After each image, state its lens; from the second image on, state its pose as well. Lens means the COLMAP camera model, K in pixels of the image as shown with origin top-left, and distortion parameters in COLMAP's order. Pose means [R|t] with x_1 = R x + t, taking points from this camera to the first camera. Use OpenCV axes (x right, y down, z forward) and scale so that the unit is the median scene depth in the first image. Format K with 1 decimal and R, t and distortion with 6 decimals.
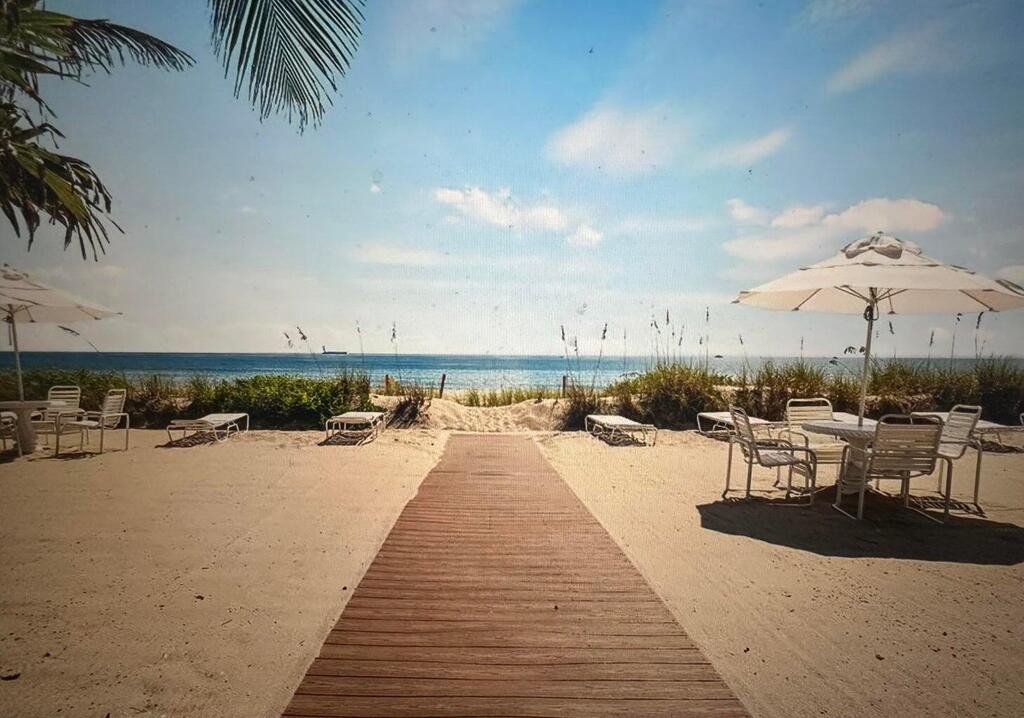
lens RADIAL K [[739.2, 0, 512.2], [0, 739.2, 357.3], [0, 0, 1]] dist [-0.000044, -0.000096]
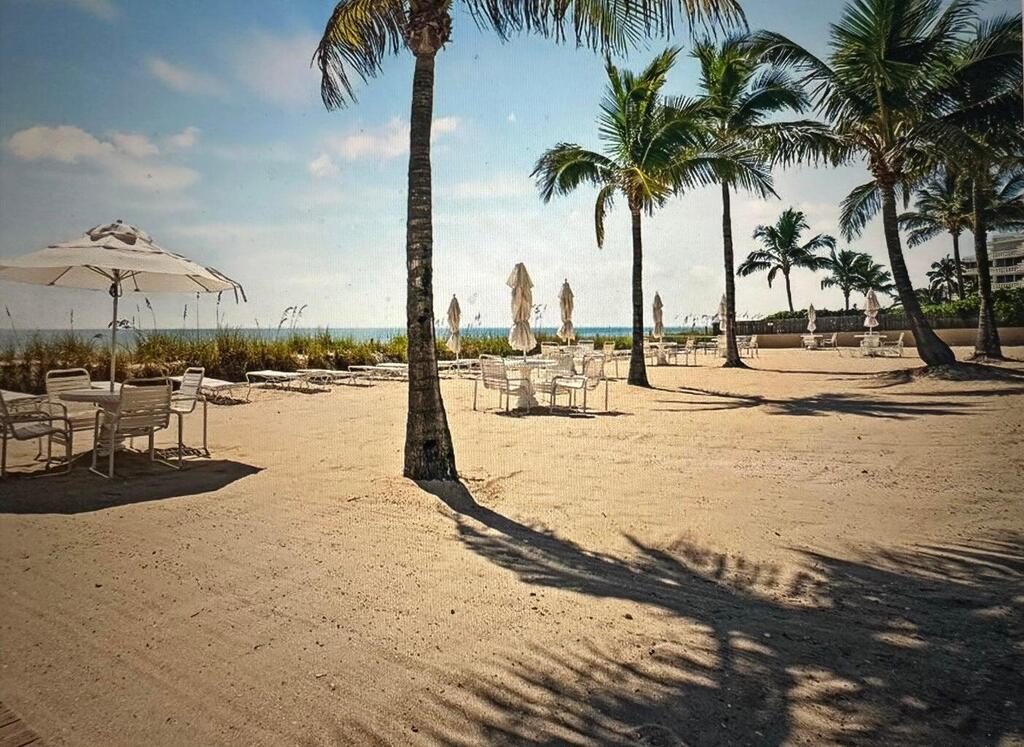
lens RADIAL K [[777.8, 0, 495.3], [0, 777.8, 301.1], [0, 0, 1]] dist [-0.000519, 0.000557]
pose [[0.684570, 0.013063, 0.728830, 0.014607], [0.012237, 0.999493, -0.029408, -0.000861], [-0.728844, 0.029050, 0.684063, -0.201517]]
